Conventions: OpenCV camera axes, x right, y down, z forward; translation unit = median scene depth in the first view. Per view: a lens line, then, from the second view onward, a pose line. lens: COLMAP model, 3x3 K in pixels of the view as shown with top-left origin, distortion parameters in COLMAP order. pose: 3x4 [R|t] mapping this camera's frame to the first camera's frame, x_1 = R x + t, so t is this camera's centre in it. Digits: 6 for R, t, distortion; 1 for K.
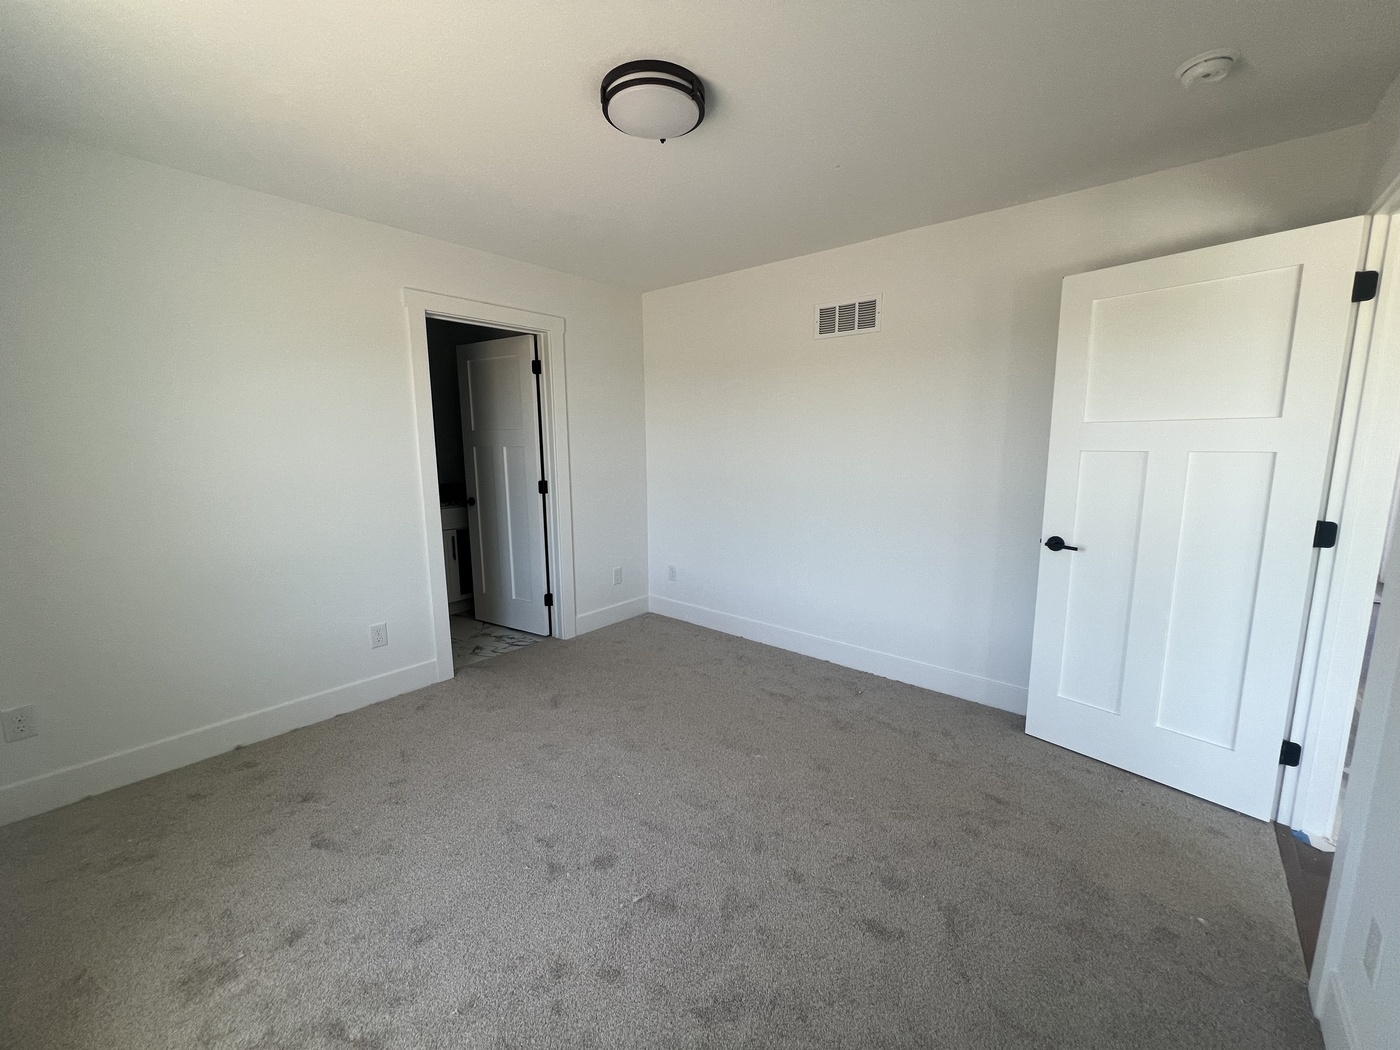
lens RADIAL K [[561.8, 0, 700.4], [0, 561.8, 521.9], [0, 0, 1]] dist [0.002782, -0.000514]
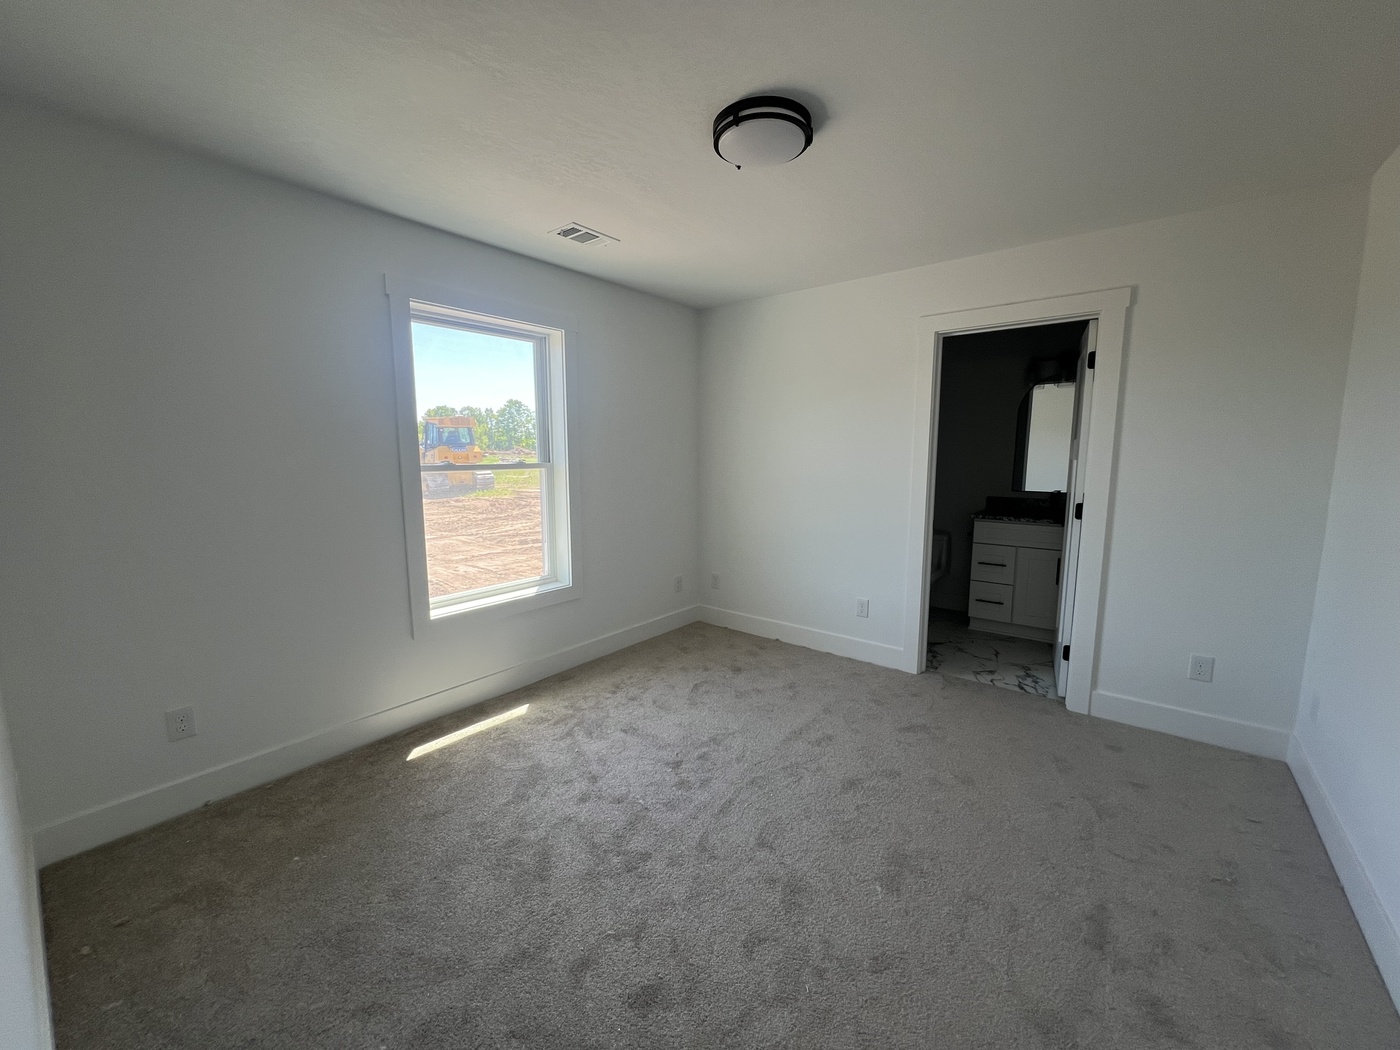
lens RADIAL K [[561.8, 0, 700.0], [0, 561.8, 530.7], [0, 0, 1]] dist [0.002782, -0.000514]
pose [[0.022941, 0.145498, -0.989093, 0.708877], [-0.143728, 0.979555, 0.140761, -0.101622], [0.989351, 0.138931, 0.043384, 0.637071]]
